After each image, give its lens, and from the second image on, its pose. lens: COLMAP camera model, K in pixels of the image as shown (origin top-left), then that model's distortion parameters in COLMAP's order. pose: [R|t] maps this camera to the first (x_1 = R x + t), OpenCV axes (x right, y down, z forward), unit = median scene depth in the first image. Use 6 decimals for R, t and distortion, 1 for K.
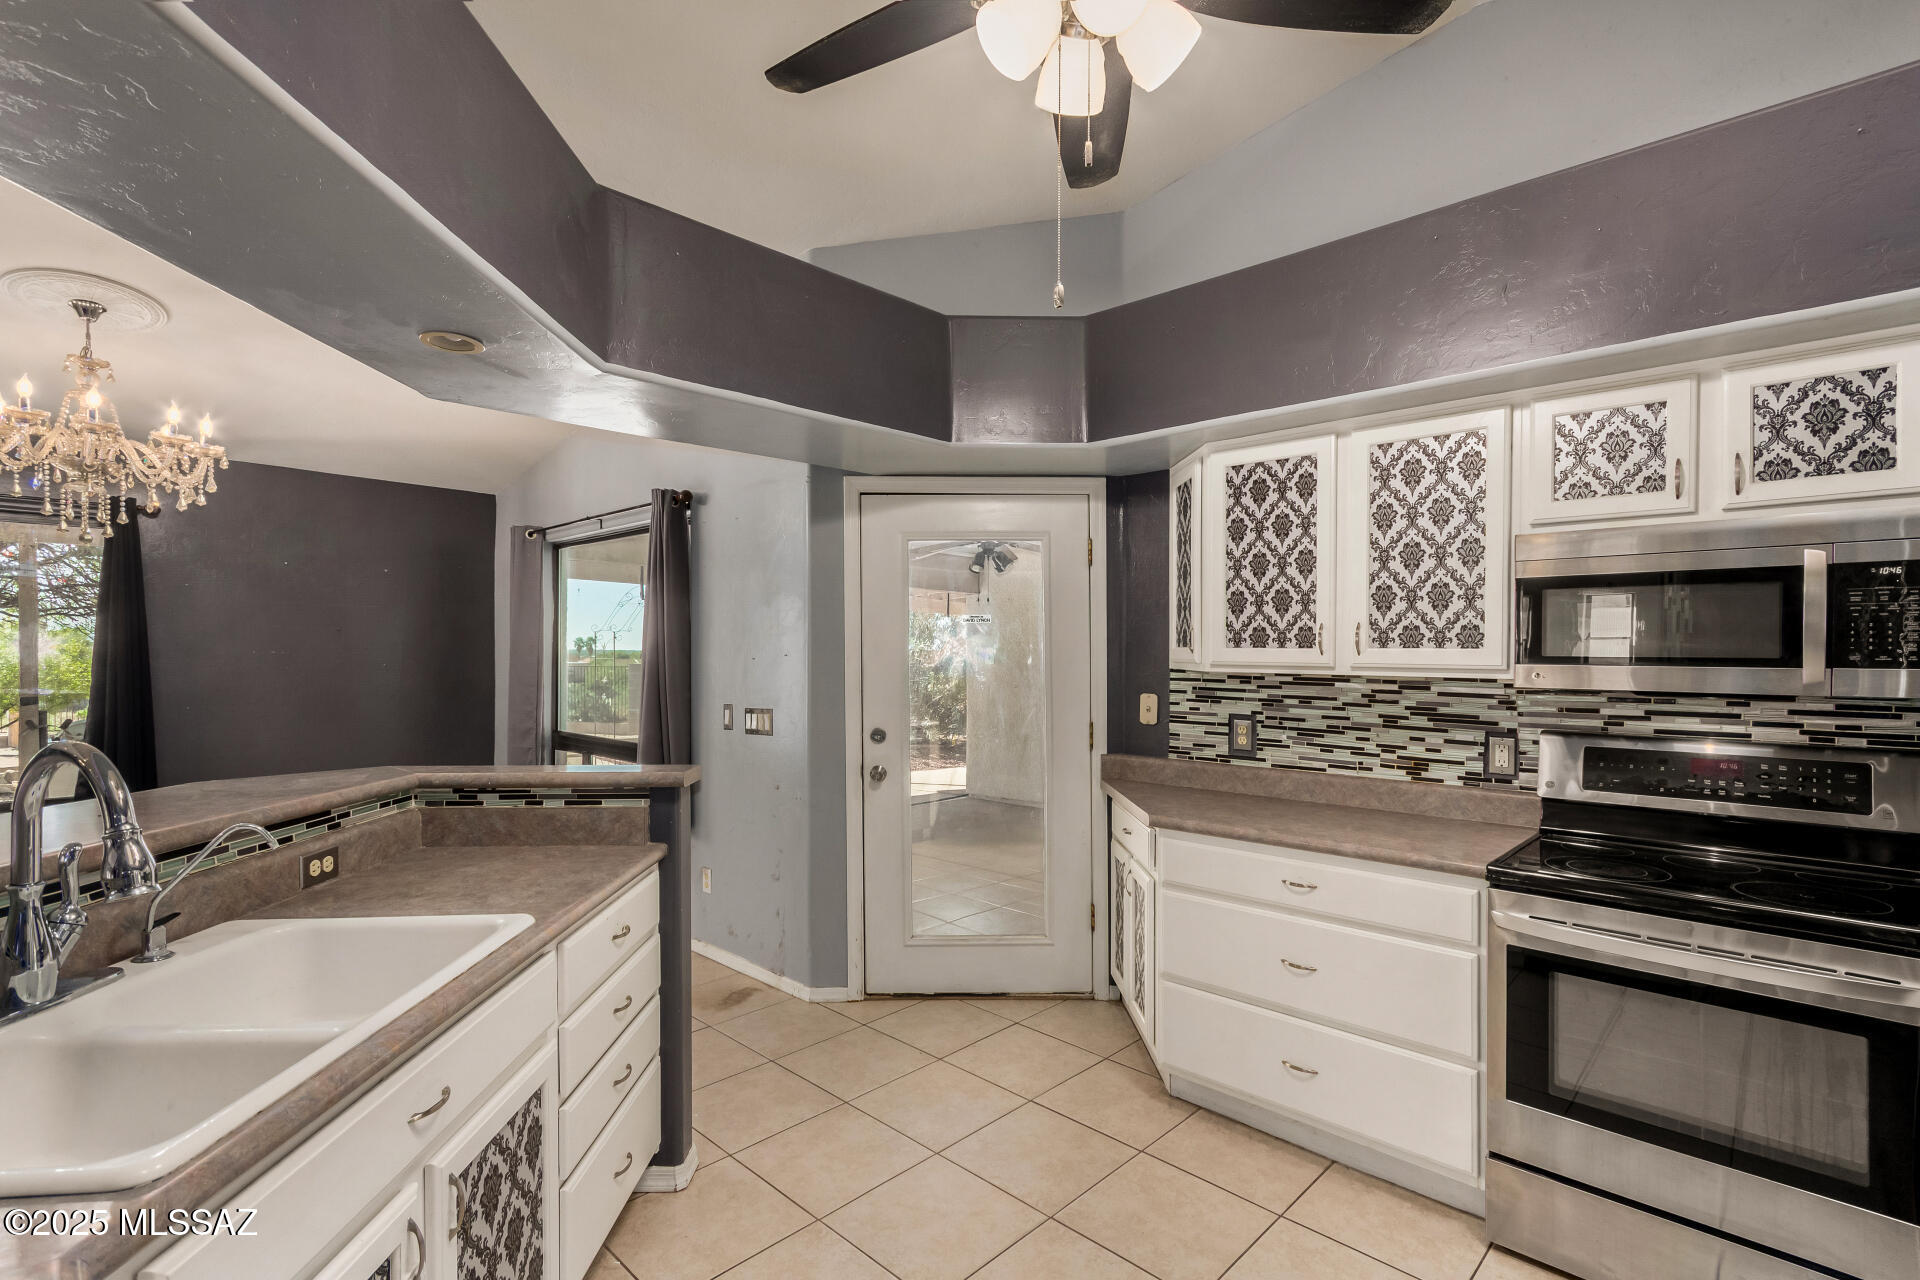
lens RADIAL K [[900.4, 0, 959.4], [0, 900.4, 649.4], [0, 0, 1]] dist [0.002926, 0.000670]
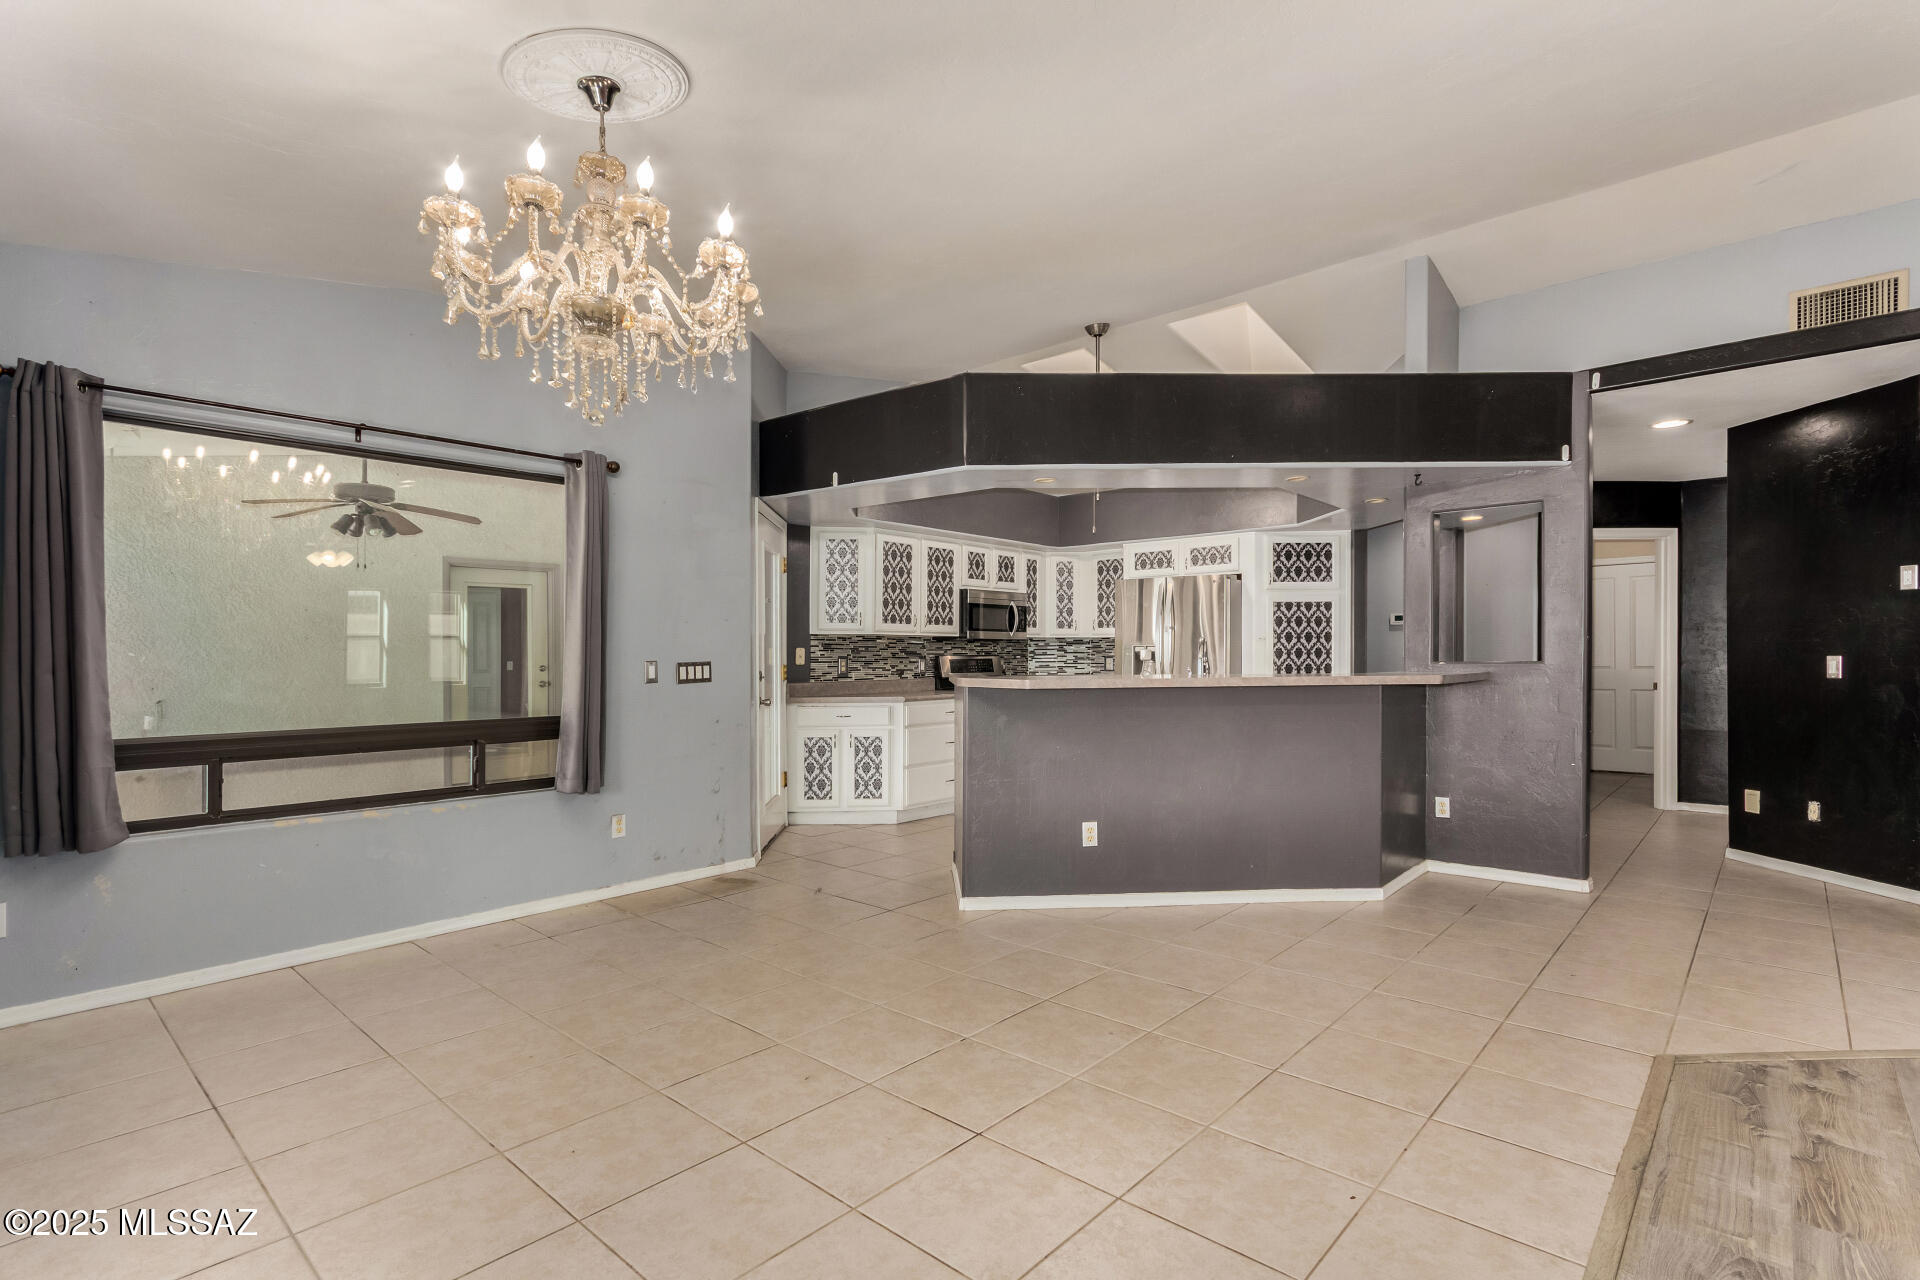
lens RADIAL K [[907.3, 0, 972.8], [0, 907.3, 653.4], [0, 0, 1]] dist [0.002380, 0.000978]
pose [[-0.036673, -0.003419, 0.999321, -1.961904], [0.000487, 0.999994, 0.003439, 0.065933], [-0.999327, 0.000613, -0.036671, 0.873658]]
